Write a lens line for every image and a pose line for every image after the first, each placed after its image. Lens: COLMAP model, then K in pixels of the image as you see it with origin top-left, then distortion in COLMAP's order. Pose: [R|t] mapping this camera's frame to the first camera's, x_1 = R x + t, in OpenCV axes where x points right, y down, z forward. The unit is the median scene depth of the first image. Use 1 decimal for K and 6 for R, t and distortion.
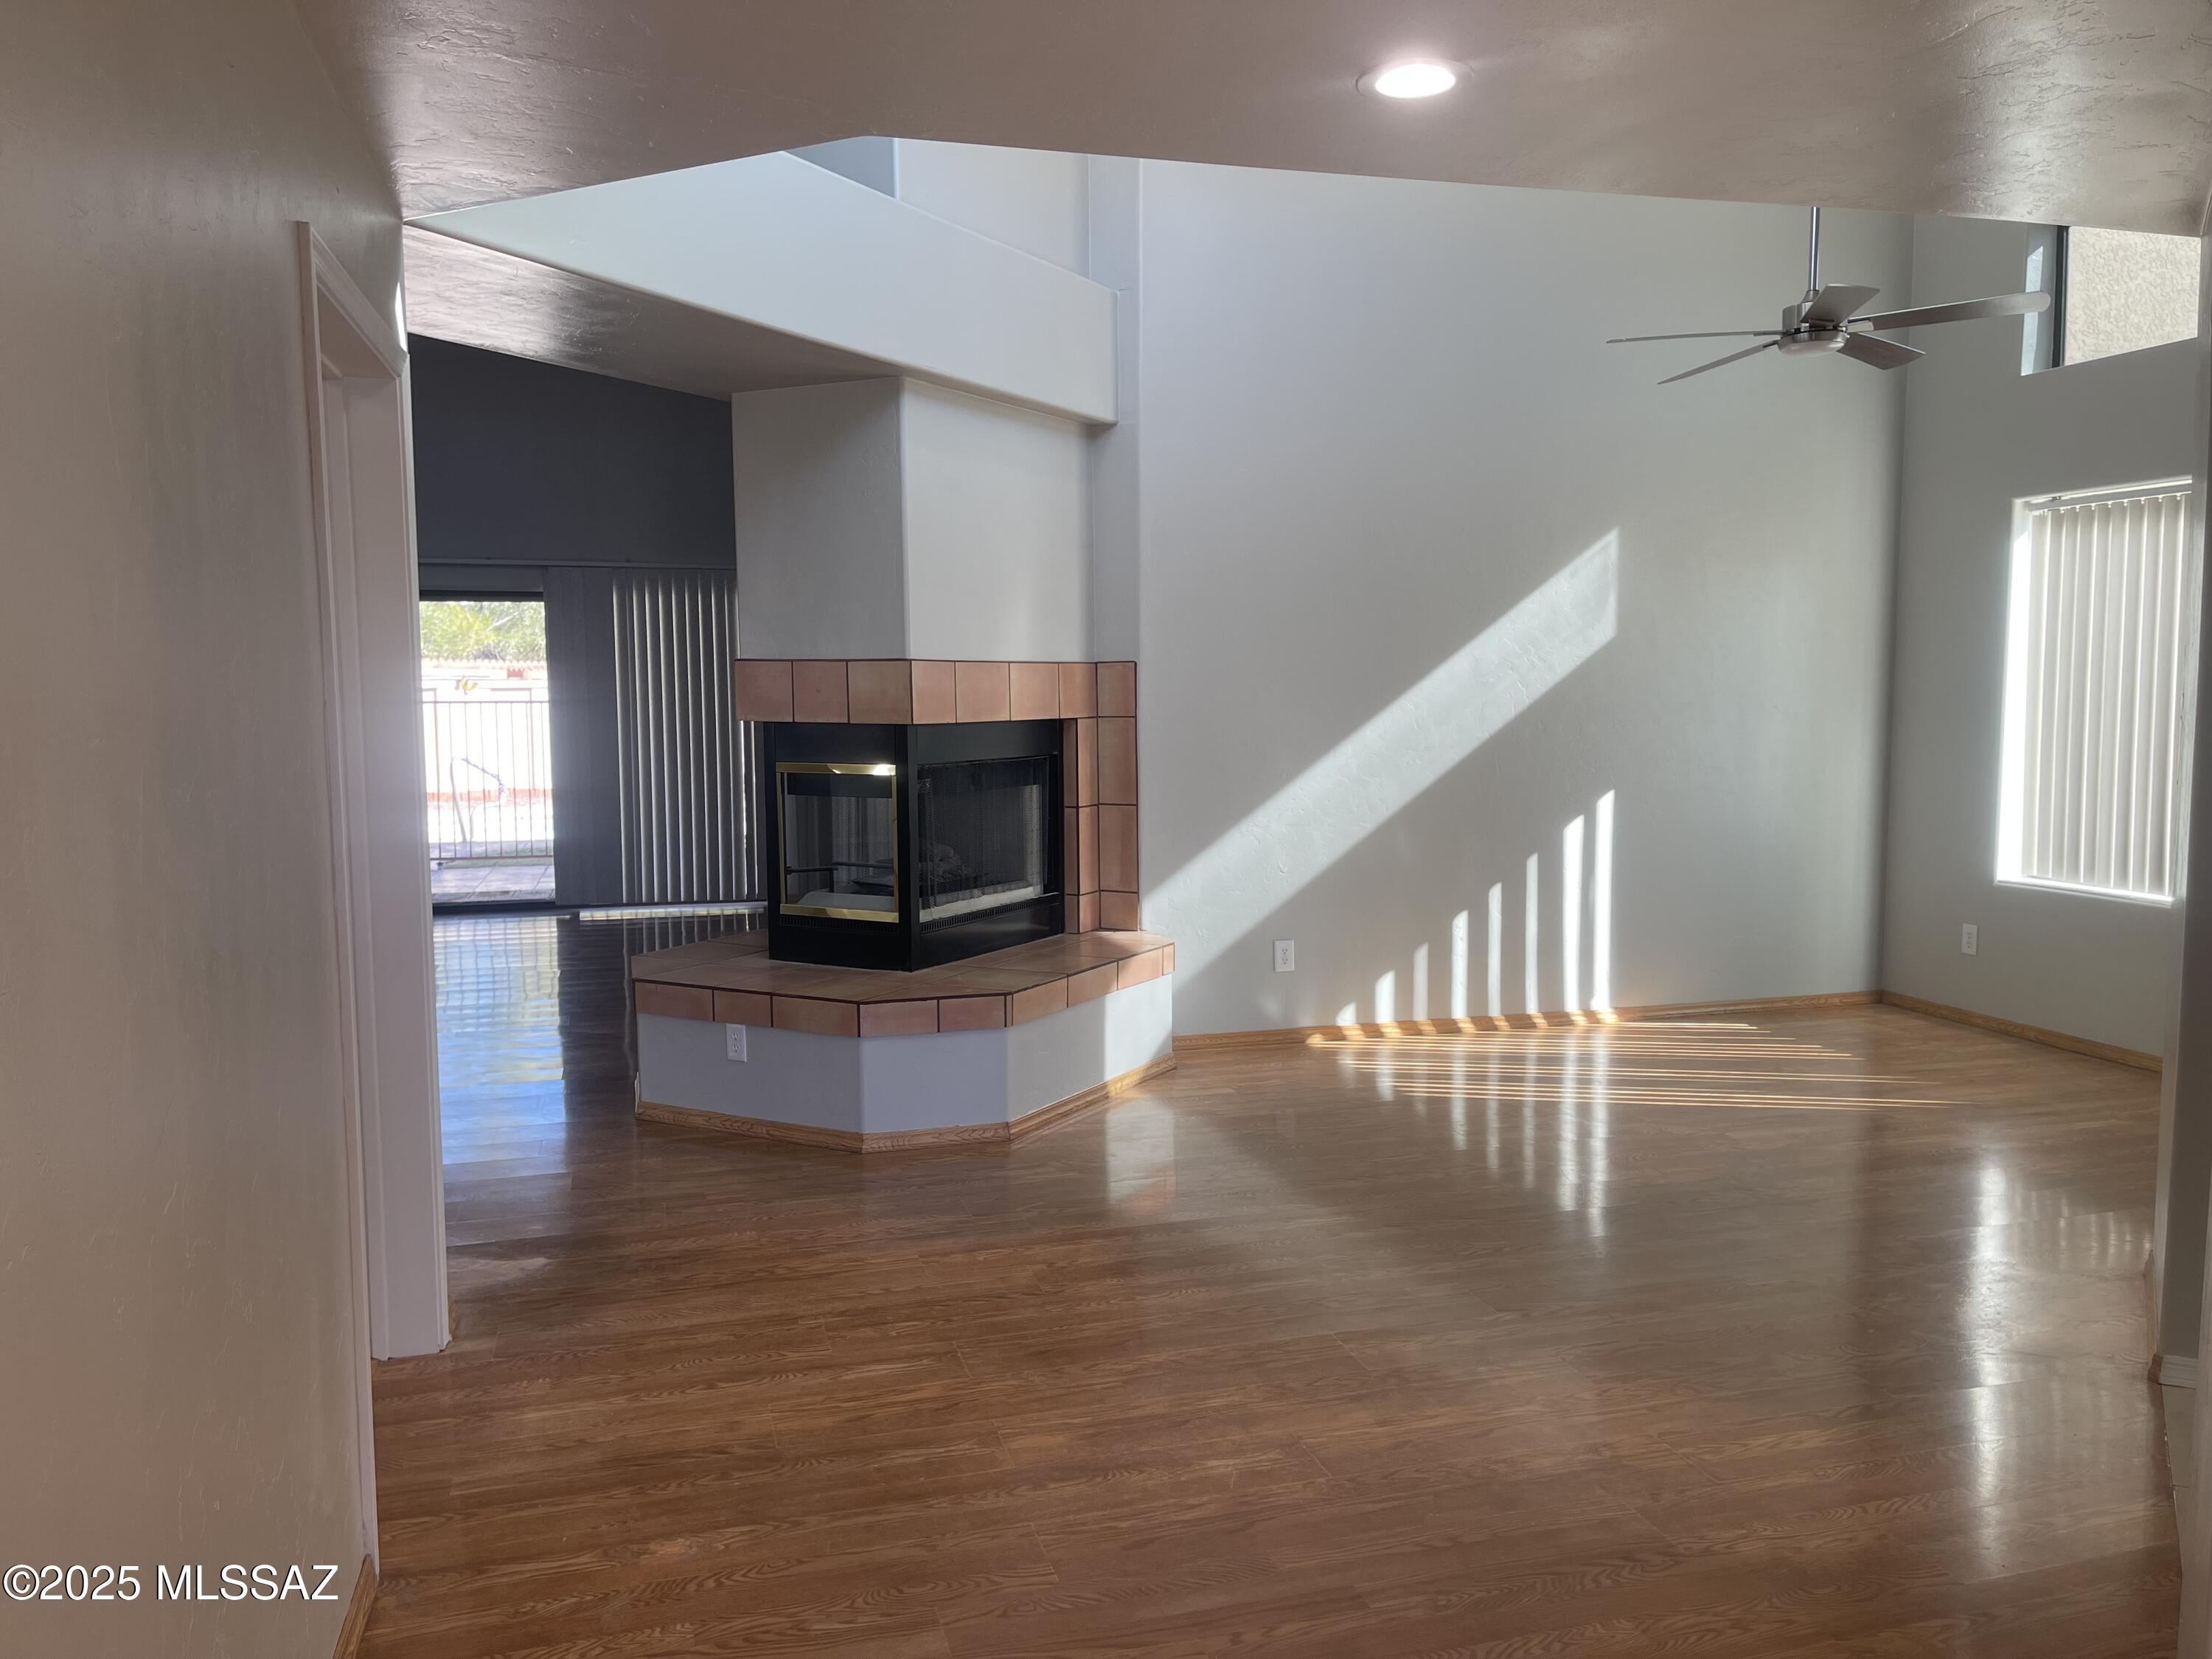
lens RADIAL K [[1647.3, 0, 1128.5], [0, 1647.3, 832.3], [0, 0, 1]] dist [0.044585, -0.078721]
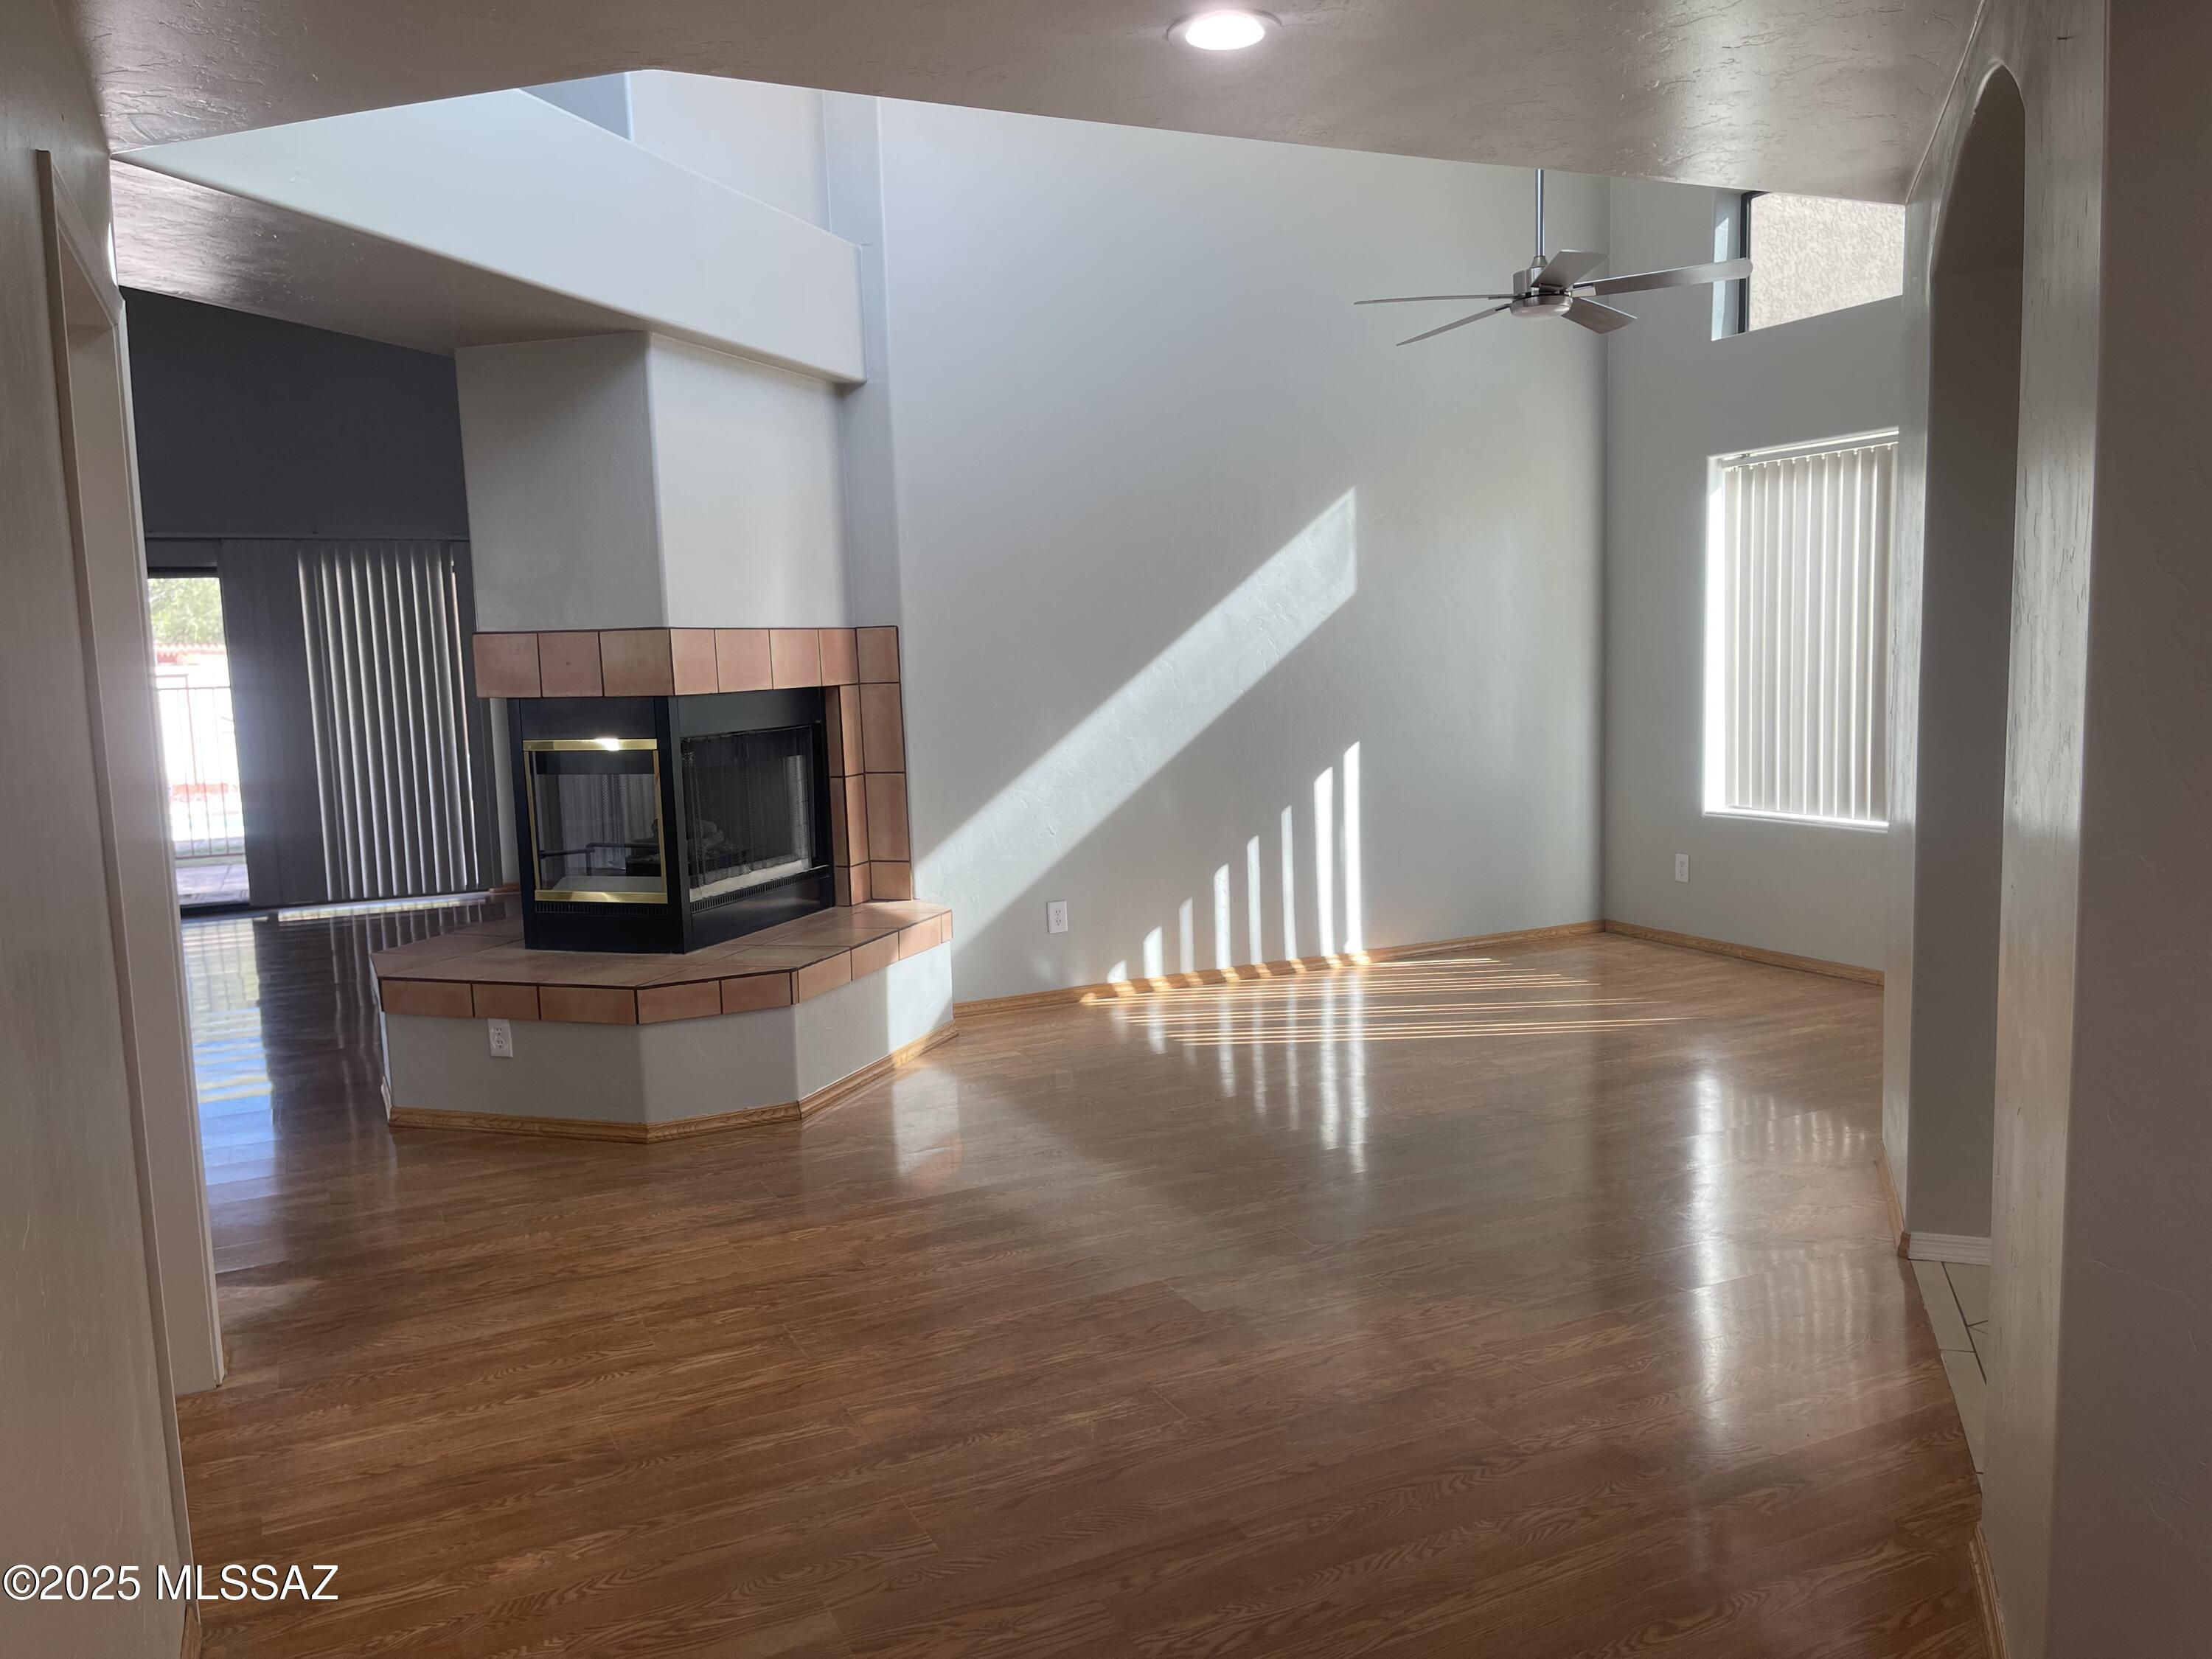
lens RADIAL K [[1647.3, 0, 1128.5], [0, 1647.3, 832.3], [0, 0, 1]] dist [0.044585, -0.078721]
pose [[0.984073, -0.044519, 0.172103, -0.039202], [0.041188, 0.998889, 0.022882, 0.002732], [-0.172930, -0.015429, 0.984813, 0.005364]]
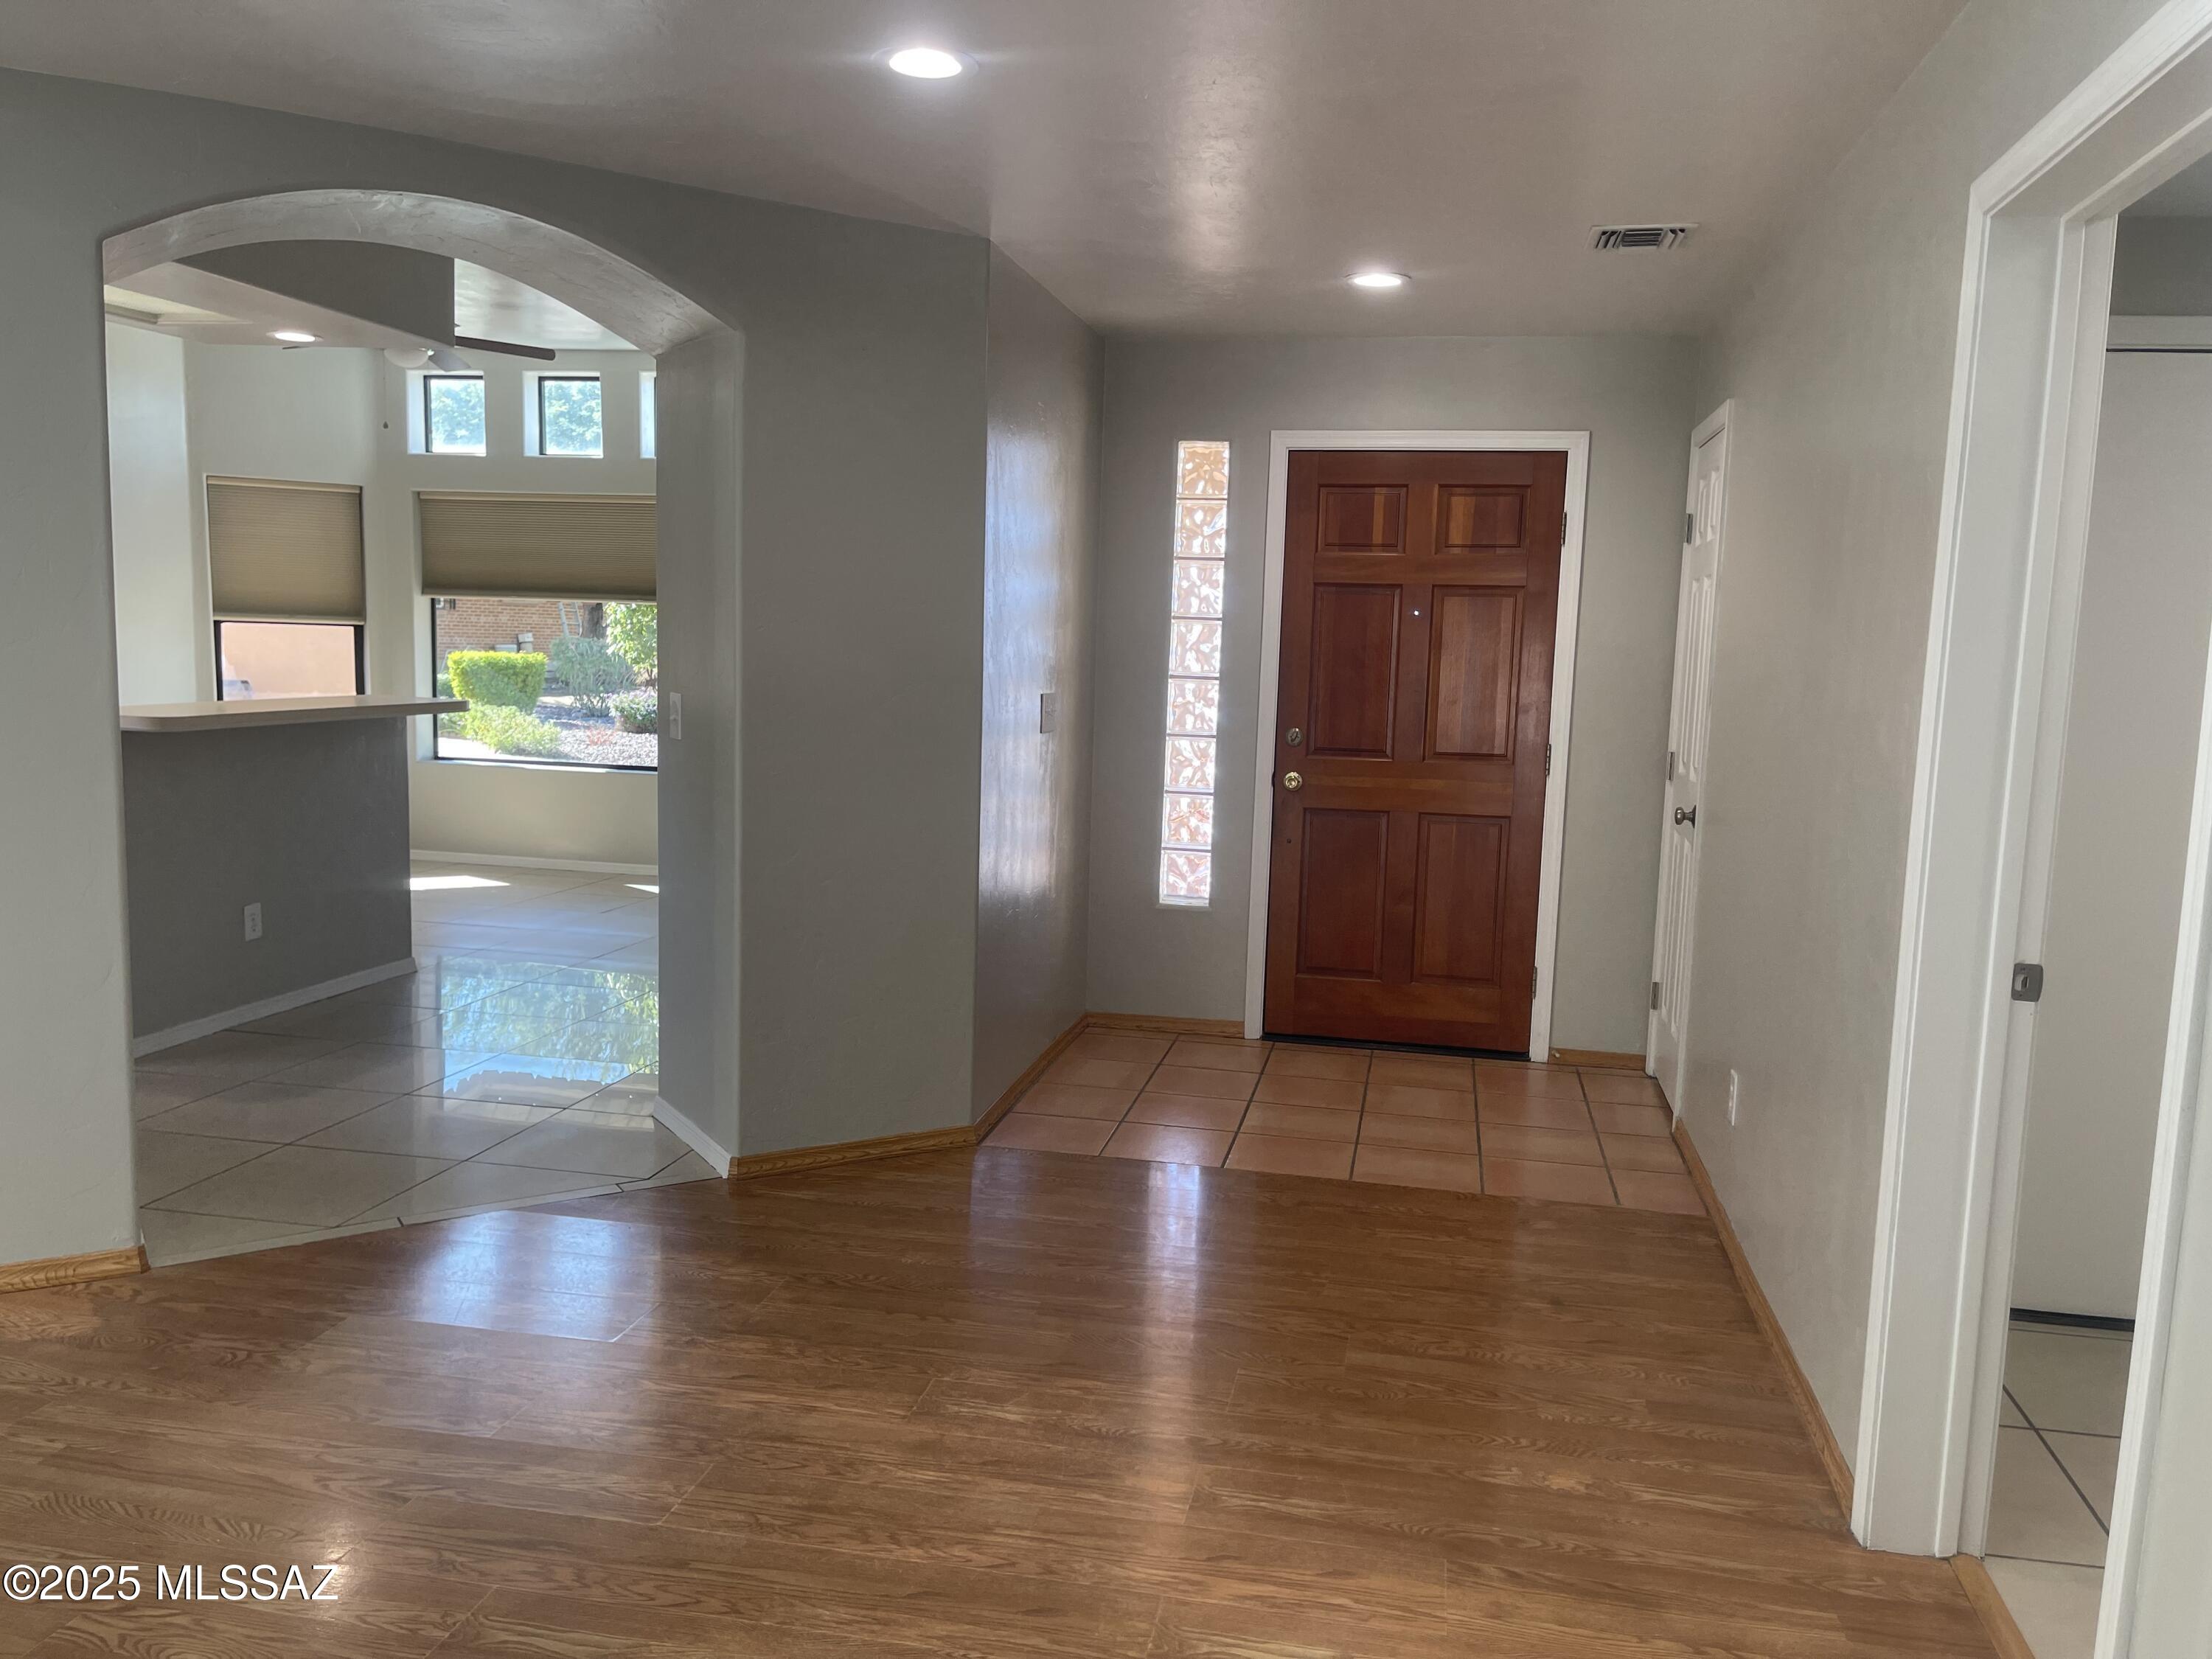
lens RADIAL K [[1647.3, 0, 1128.5], [0, 1647.3, 832.3], [0, 0, 1]] dist [0.044585, -0.078721]
pose [[-0.889498, -0.075761, 0.450614, -0.234251], [0.012689, 0.981684, 0.190096, -0.080142], [-0.456762, 0.174808, -0.872245, 0.973604]]
